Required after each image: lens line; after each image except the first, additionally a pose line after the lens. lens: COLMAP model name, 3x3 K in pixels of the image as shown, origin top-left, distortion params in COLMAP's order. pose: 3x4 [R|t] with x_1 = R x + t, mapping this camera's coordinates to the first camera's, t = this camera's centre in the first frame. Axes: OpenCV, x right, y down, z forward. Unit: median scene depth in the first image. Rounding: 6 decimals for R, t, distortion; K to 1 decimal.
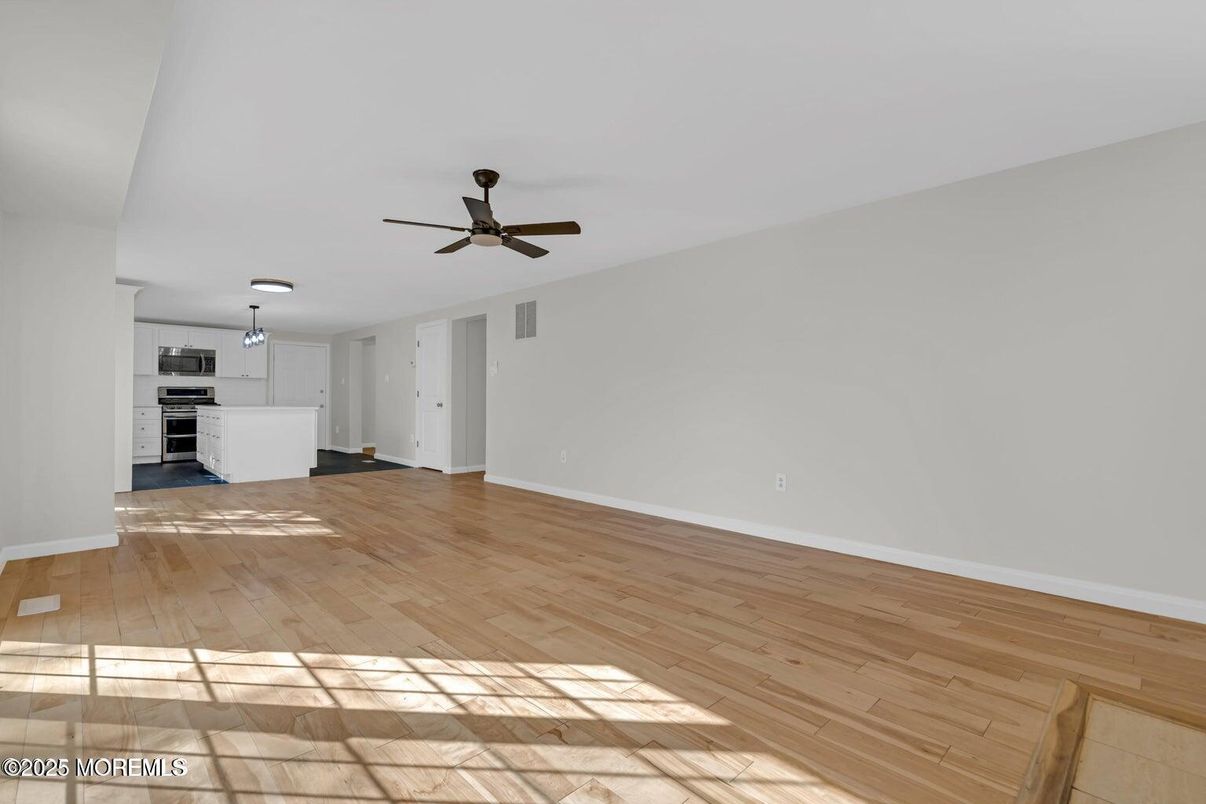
lens RADIAL K [[545.4, 0, 603.0], [0, 545.4, 402.0], [0, 0, 1]] dist [-0.007116, -0.000025]
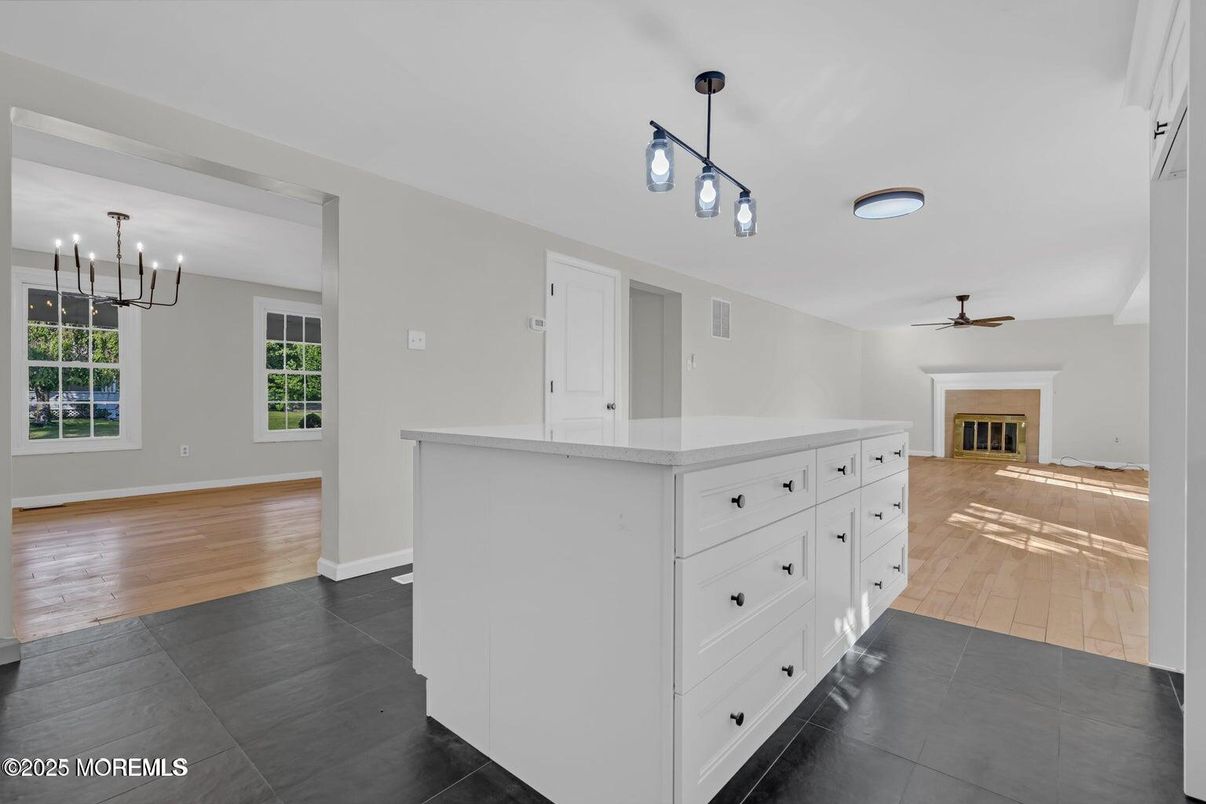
lens RADIAL K [[553.9, 0, 609.4], [0, 553.9, 396.4], [0, 0, 1]] dist [-0.003312, -0.000117]
pose [[-0.097969, -0.005403, 0.995175, -2.647681], [-0.004377, 0.999978, 0.004999, -0.034425], [-0.995180, -0.003866, -0.097990, 3.065371]]
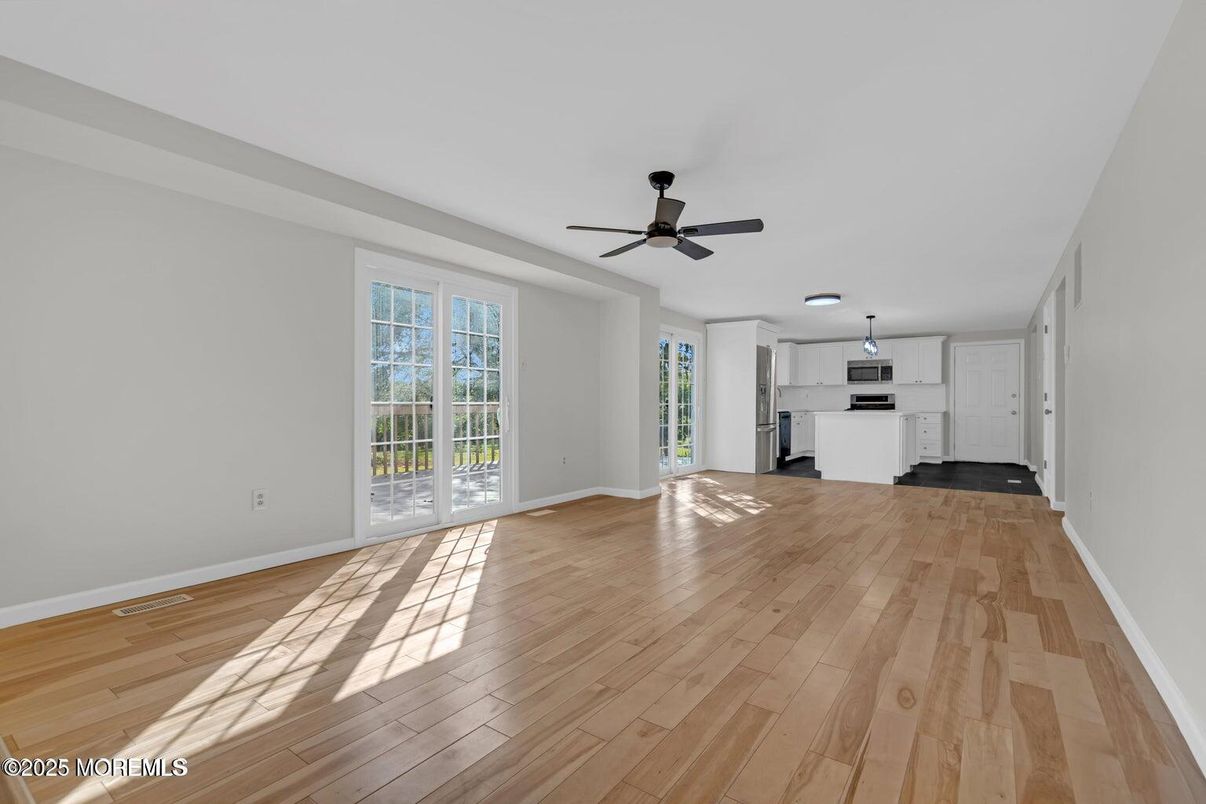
lens RADIAL K [[554.1, 0, 600.8], [0, 554.1, 403.3], [0, 0, 1]] dist [-0.005247, -0.000015]
pose [[0.180596, -0.007567, -0.983528, 0.894705], [-0.002419, 0.999964, -0.008138, 0.006198], [0.983554, 0.003849, 0.180572, 0.841055]]
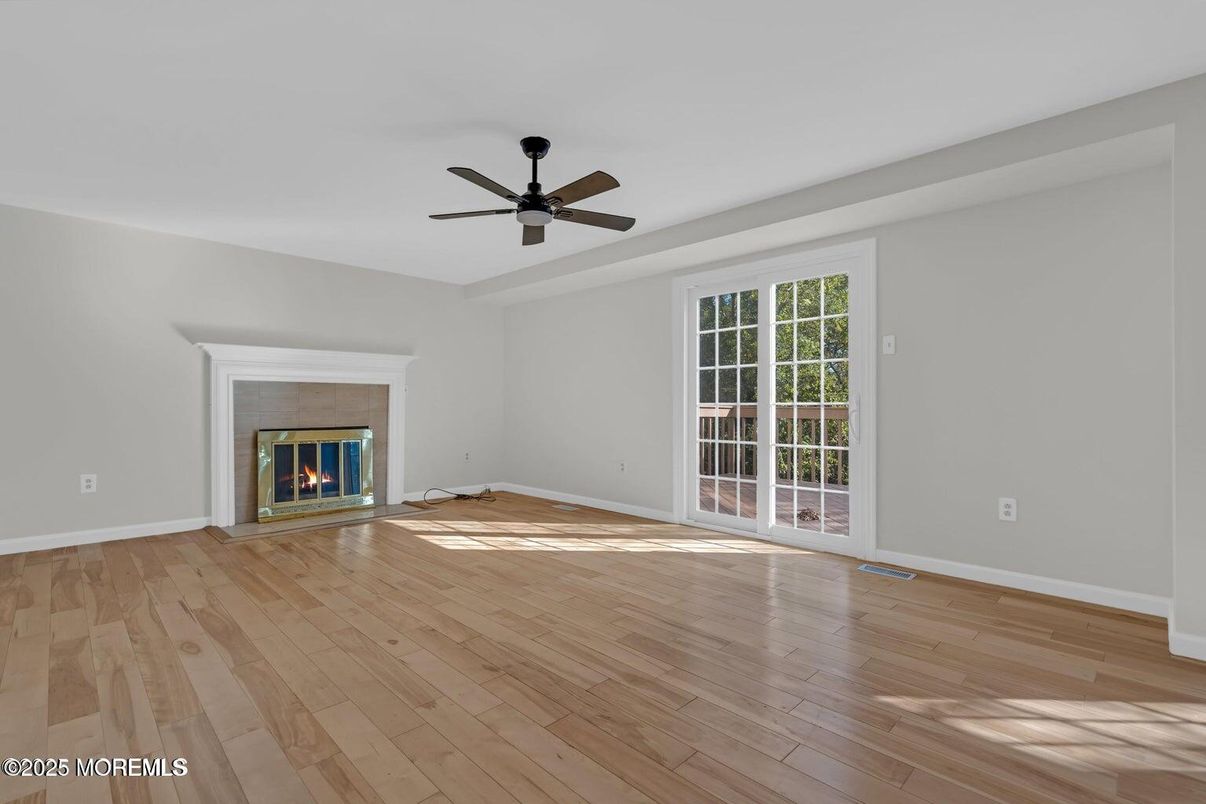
lens RADIAL K [[554.1, 0, 600.8], [0, 554.1, 403.3], [0, 0, 1]] dist [-0.005247, -0.000015]
pose [[-0.999959, -0.007366, -0.005352, -0.376830], [-0.007345, 0.999965, -0.003922, 0.000743], [0.005380, -0.003883, -0.999978, 2.229763]]
